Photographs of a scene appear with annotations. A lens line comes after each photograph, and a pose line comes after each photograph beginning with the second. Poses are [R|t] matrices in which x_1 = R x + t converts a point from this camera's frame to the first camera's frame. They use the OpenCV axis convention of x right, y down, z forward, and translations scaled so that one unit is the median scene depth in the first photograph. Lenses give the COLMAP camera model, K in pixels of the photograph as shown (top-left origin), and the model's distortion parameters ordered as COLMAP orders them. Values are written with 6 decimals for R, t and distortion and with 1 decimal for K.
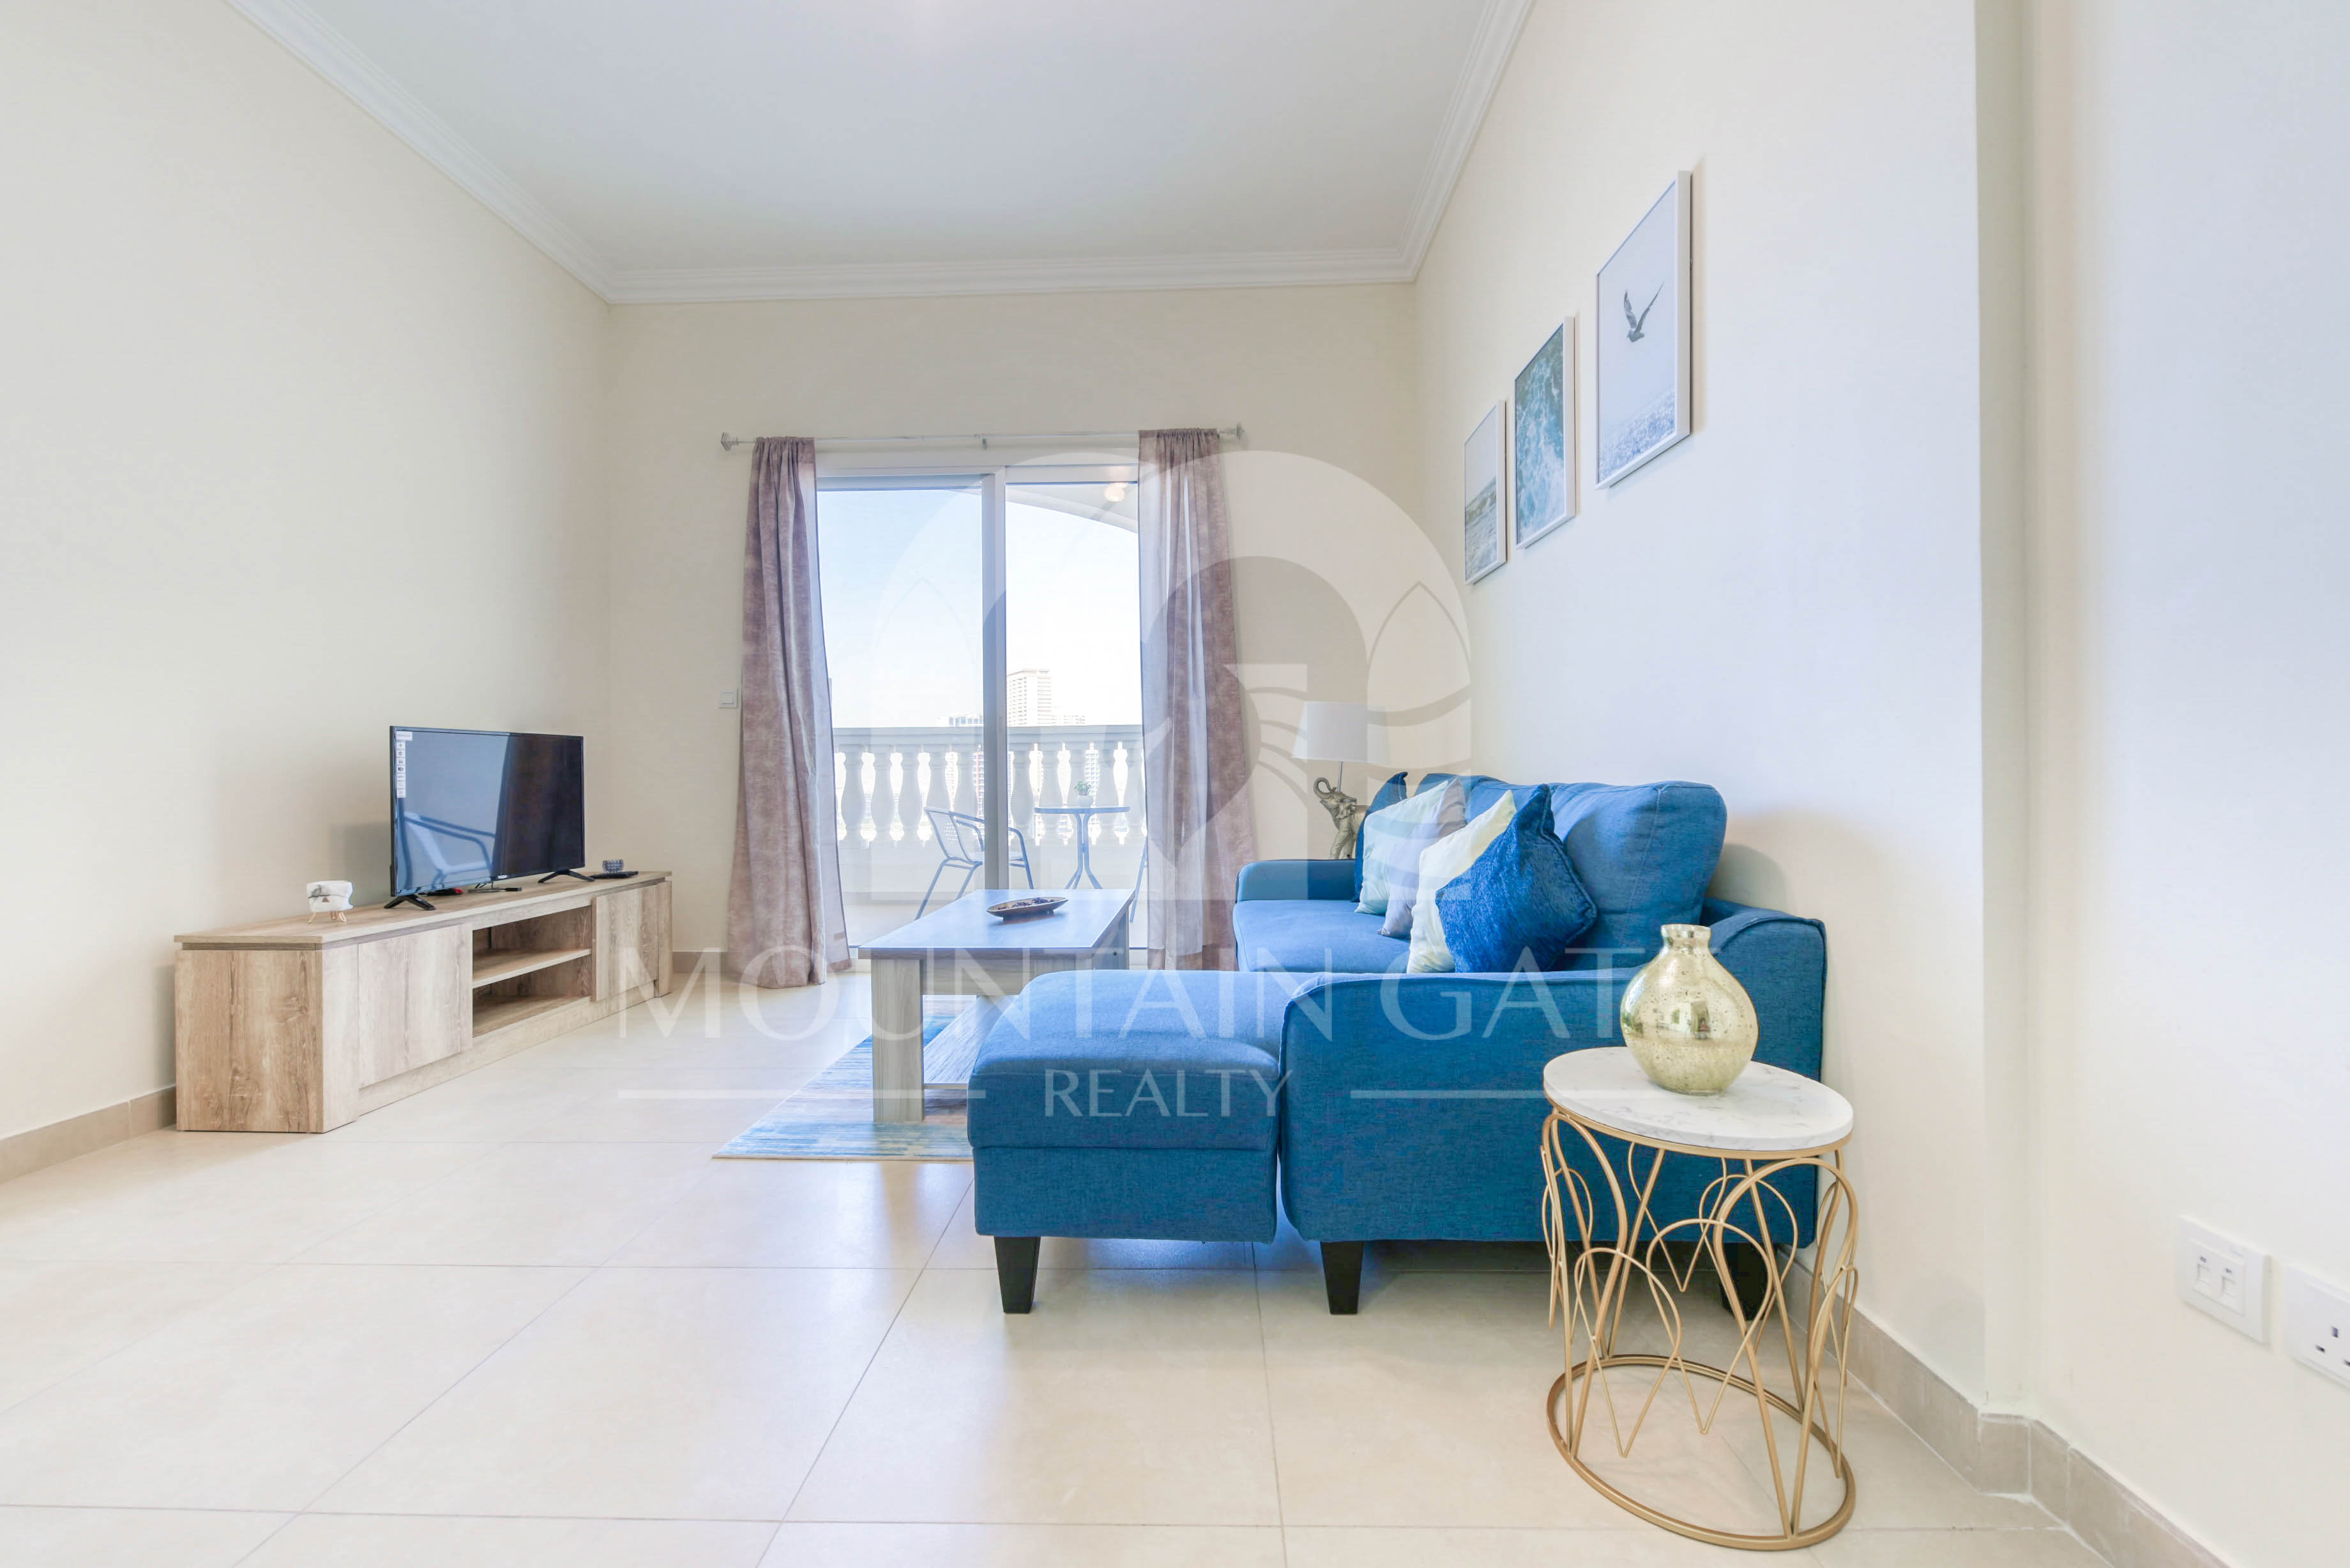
lens RADIAL K [[986.1, 0, 1204.2], [0, 986.1, 775.4], [0, 0, 1]] dist [-0.004636, -0.000745]
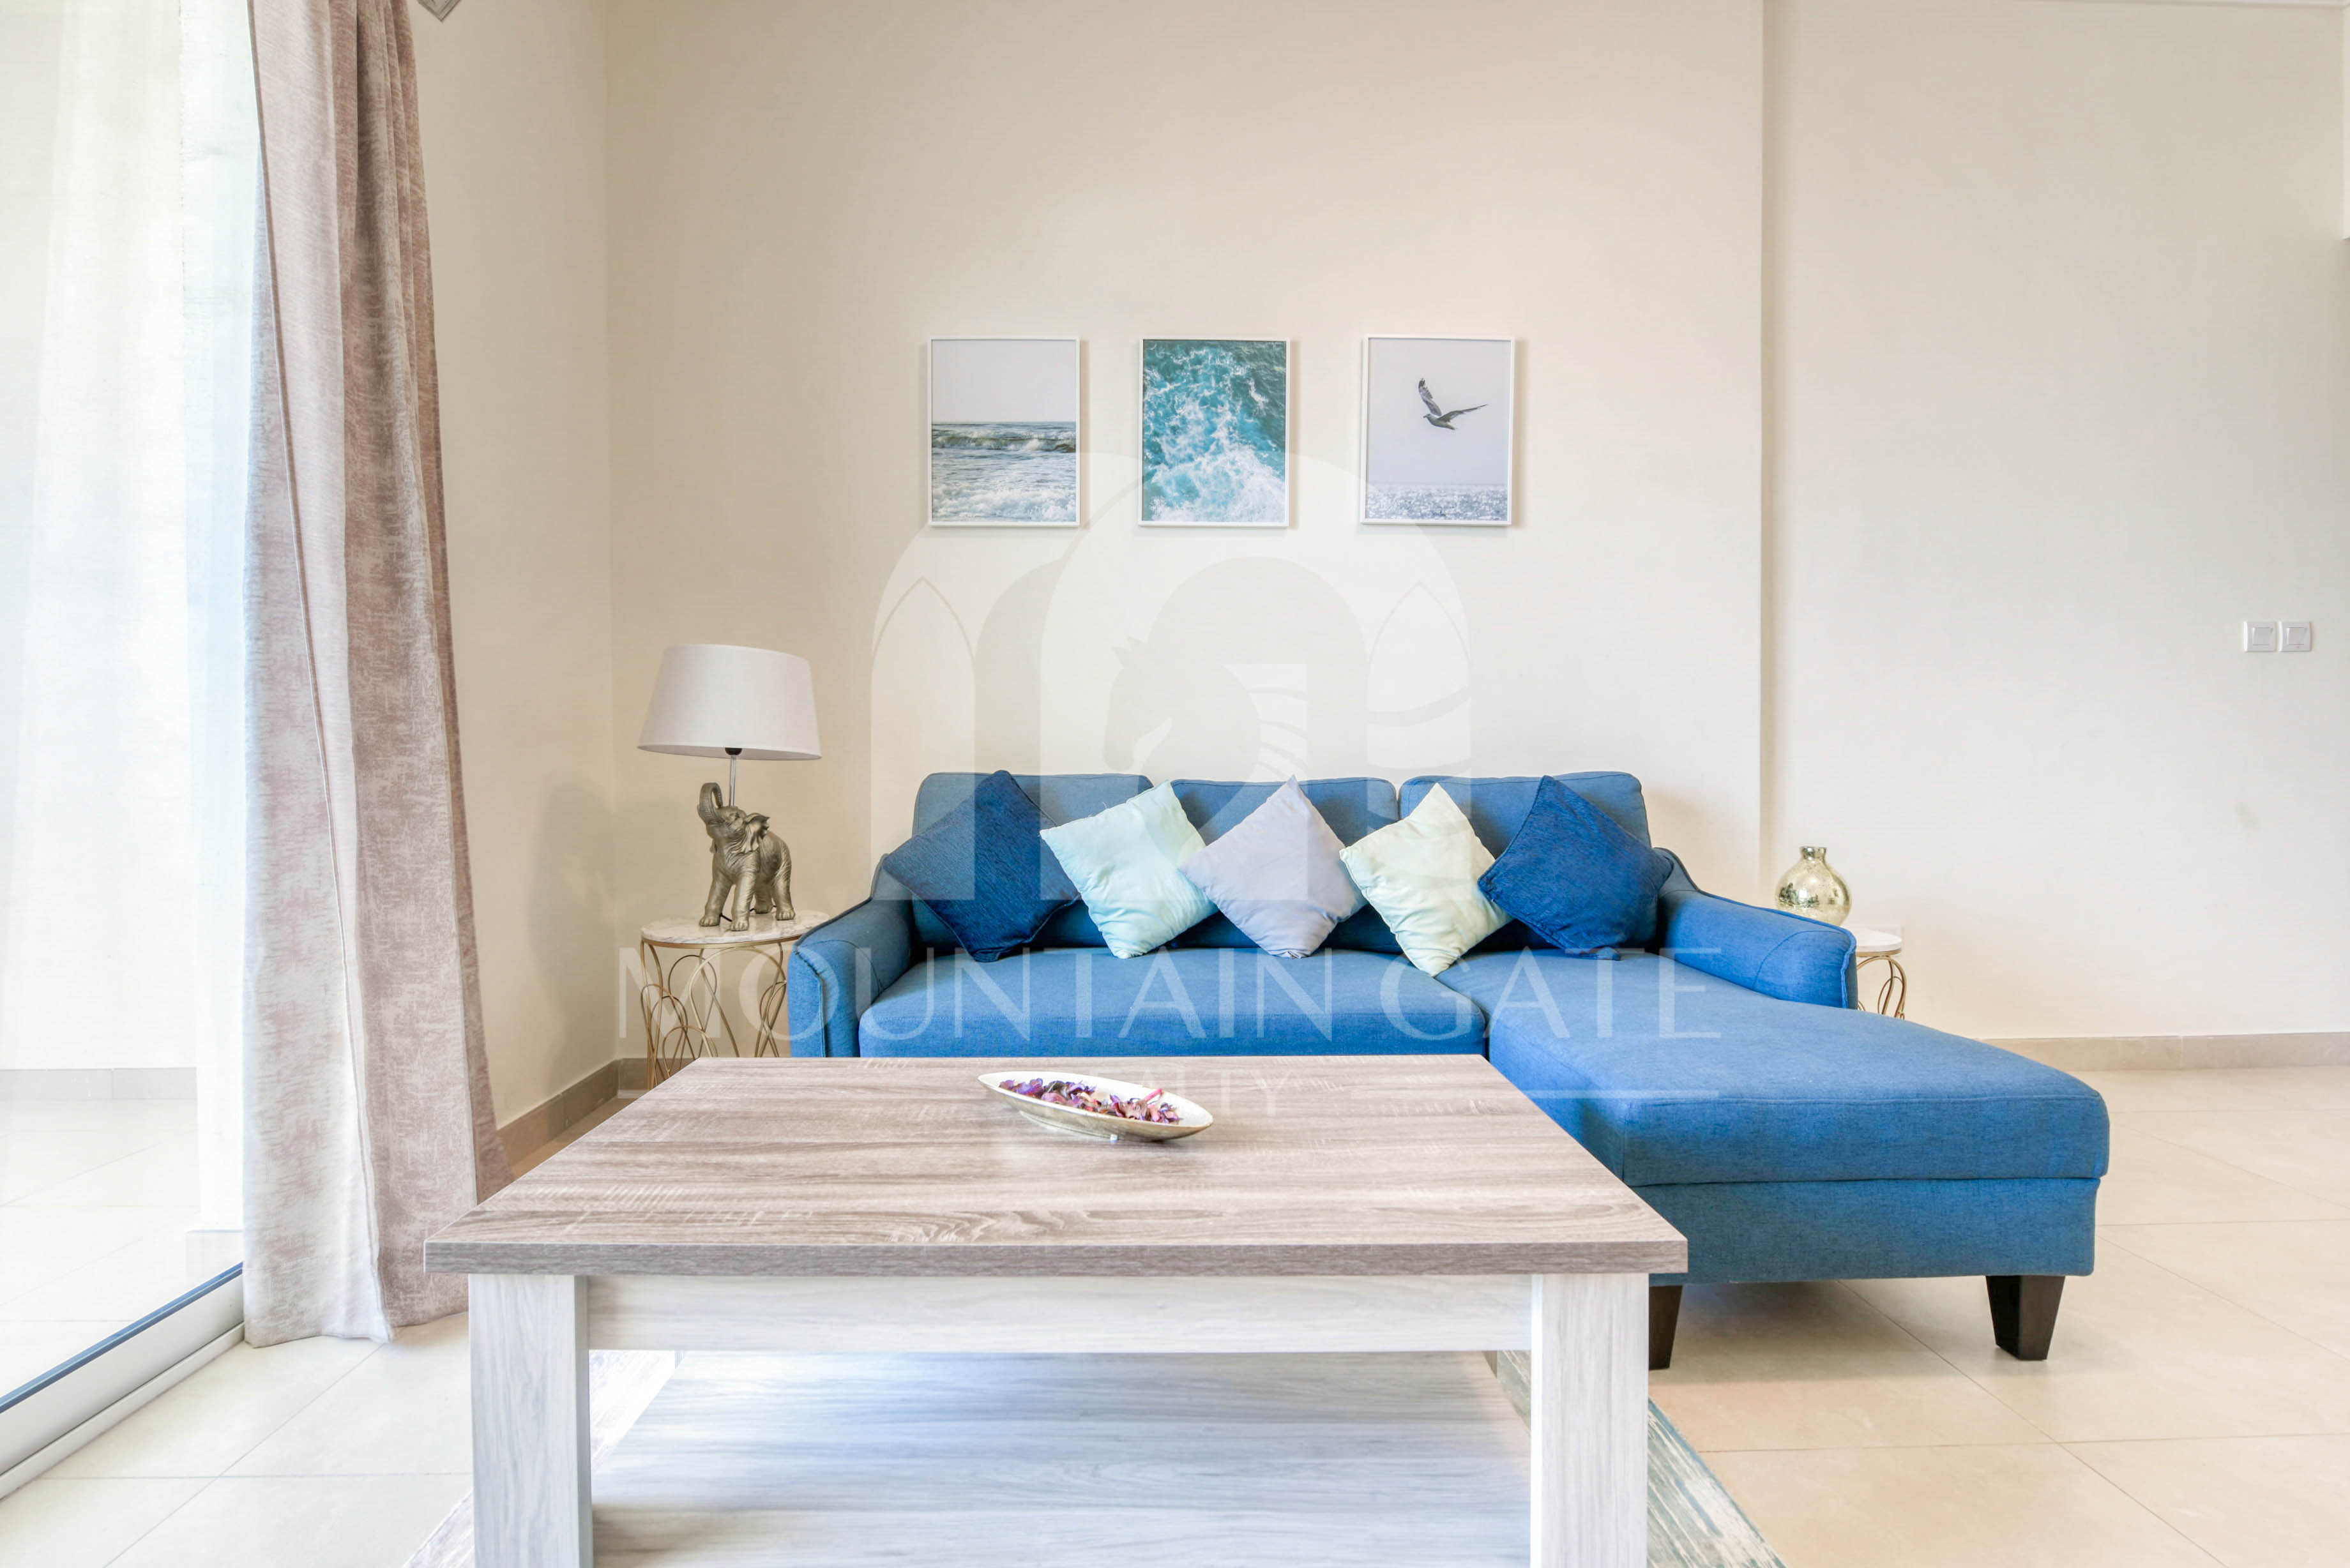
lens RADIAL K [[1039.1, 0, 1167.7], [0, 1039.1, 776.2], [0, 0, 1]] dist [0.000609, 0.000080]
pose [[-0.043541, 0.006137, 0.999033, -0.528623], [0.014189, 0.999884, -0.005524, 0.005326], [-0.998951, 0.013935, -0.043623, 0.853114]]
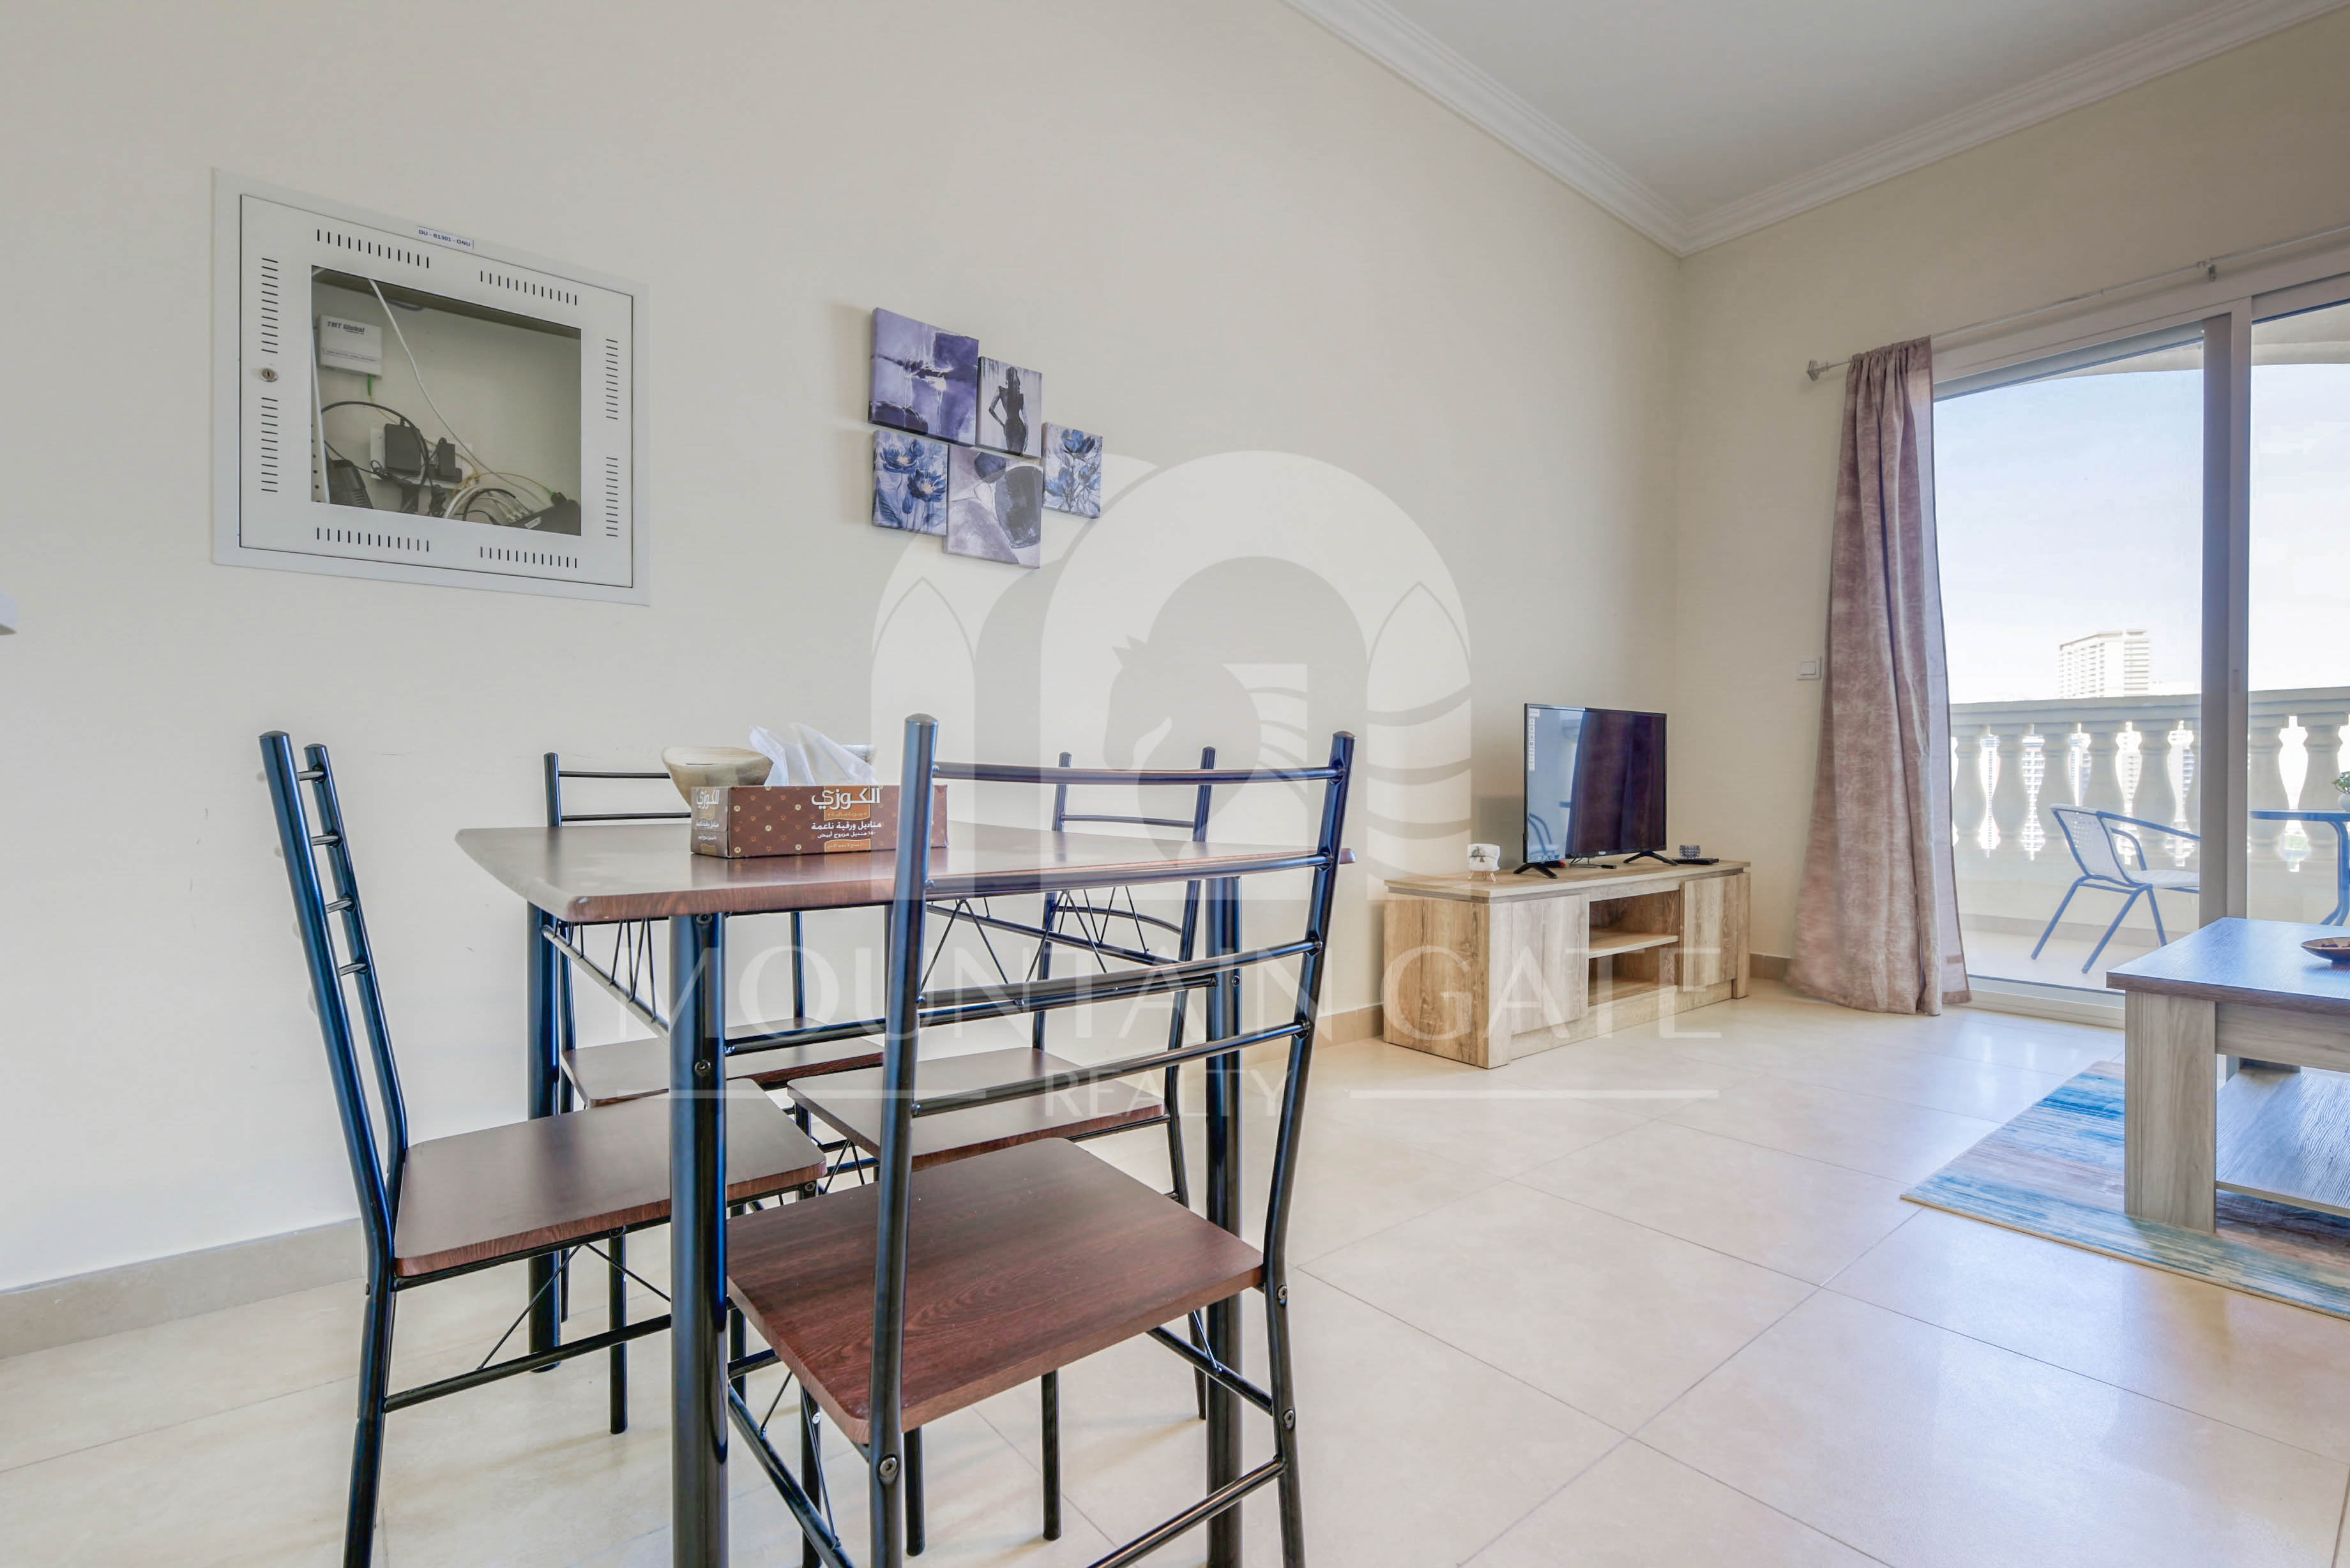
lens RADIAL K [[1082.5, 0, 1206.7], [0, 1082.5, 781.9], [0, 0, 1]] dist [0.001108, -0.009909]
pose [[0.647576, 0.013437, -0.761882, -0.124910], [-0.009907, 0.999908, 0.009215, 0.022938], [0.761937, 0.001581, 0.647650, -0.023552]]
